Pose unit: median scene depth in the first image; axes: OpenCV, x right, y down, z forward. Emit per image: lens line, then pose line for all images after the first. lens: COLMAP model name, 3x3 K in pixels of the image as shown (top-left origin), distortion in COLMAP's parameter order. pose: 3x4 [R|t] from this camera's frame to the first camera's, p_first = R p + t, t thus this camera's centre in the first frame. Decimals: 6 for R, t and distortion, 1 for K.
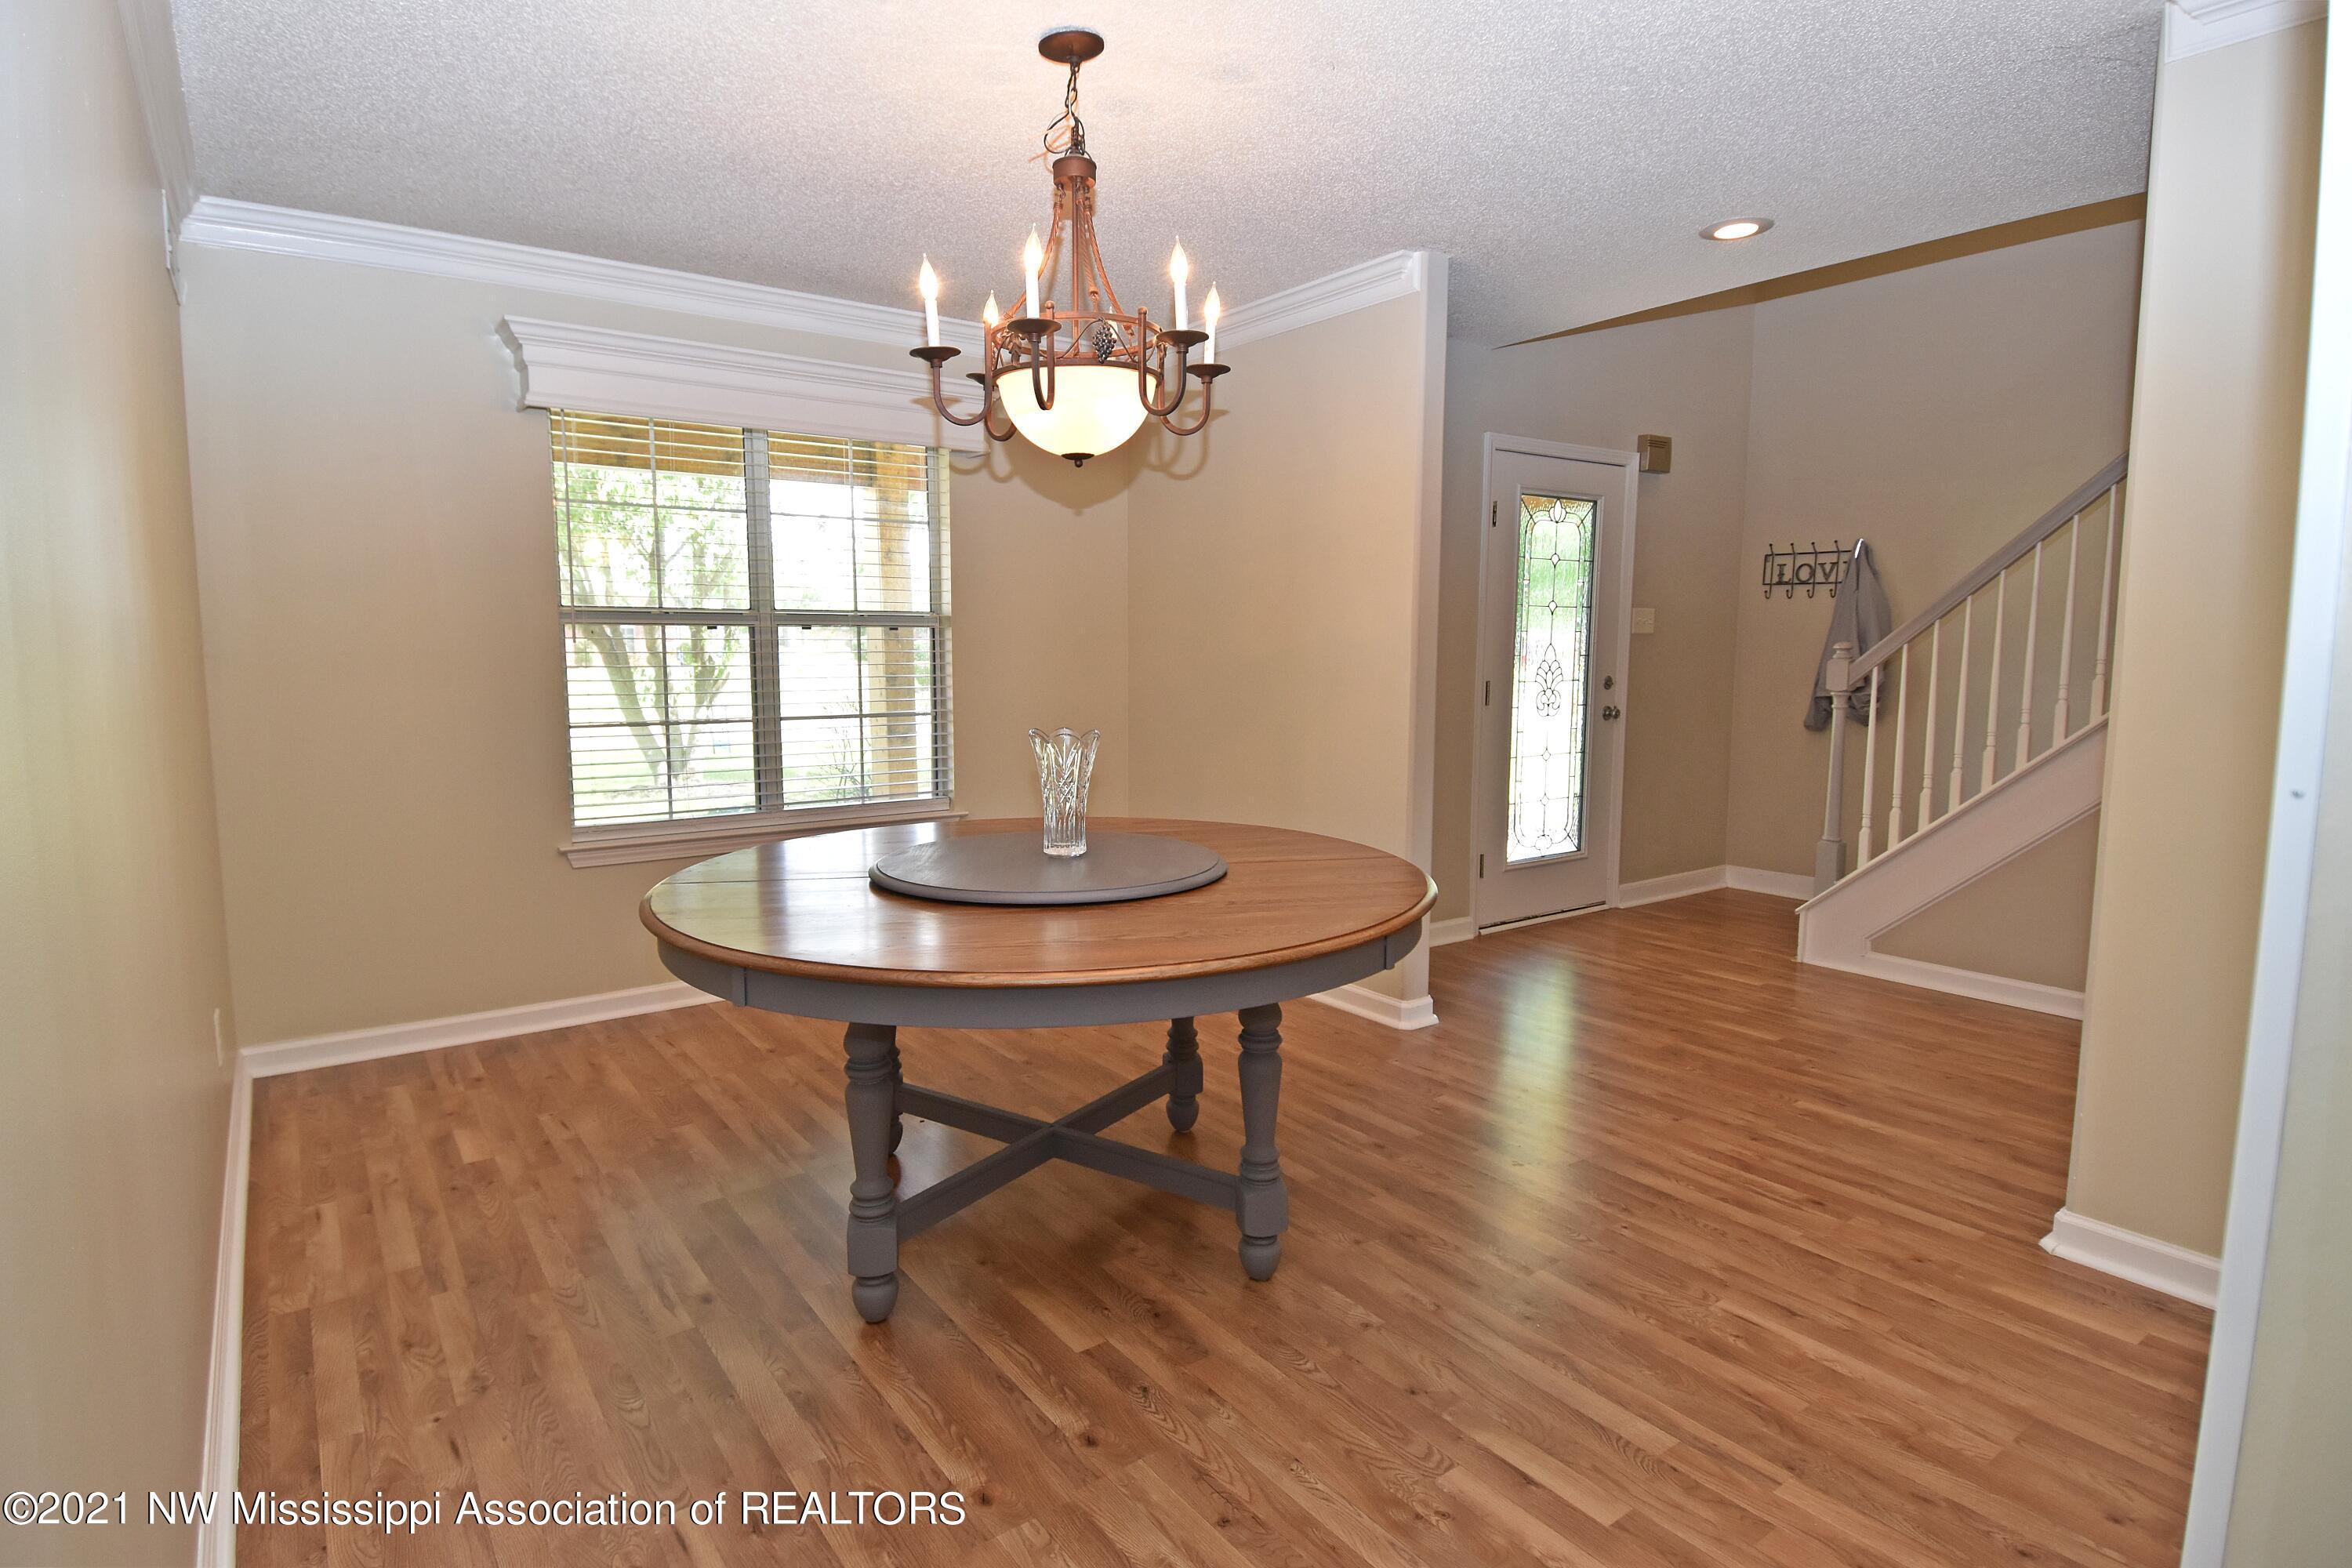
lens RADIAL K [[1224.0, 0, 1143.1], [0, 1224.0, 776.0], [0, 0, 1]] dist [0.044398, -0.074626]
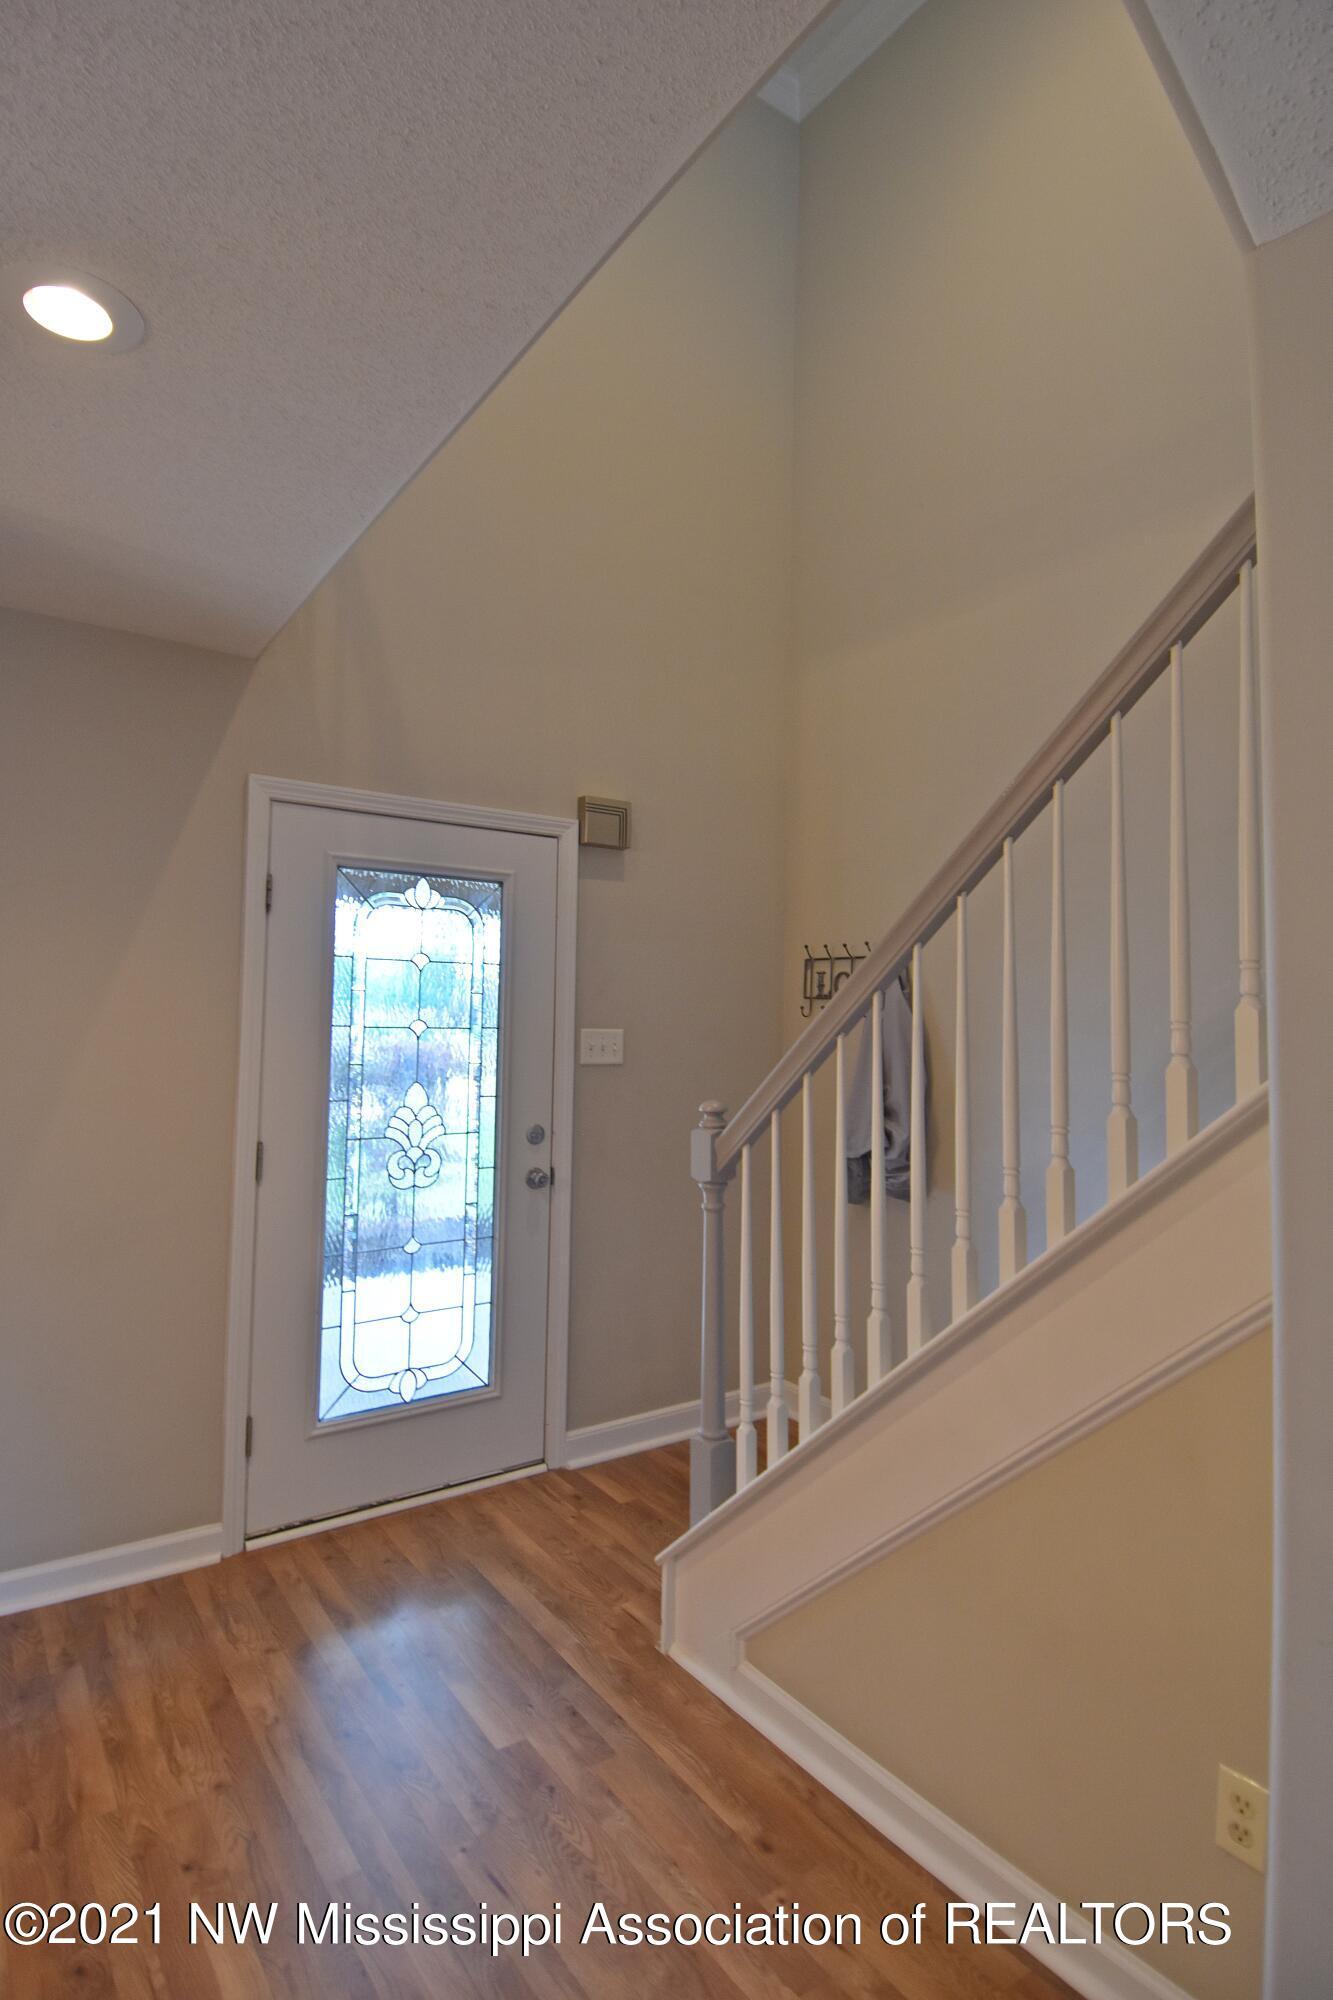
lens RADIAL K [[1040.8, 0, 668.4], [0, 1040.8, 967.8], [0, 0, 1]] dist [0.044398, -0.074626]
pose [[0.999834, 0.013511, 0.012232, 0.085531], [-0.011318, 0.986335, -0.164363, -0.013967], [-0.014285, 0.164197, 0.986324, 0.075496]]
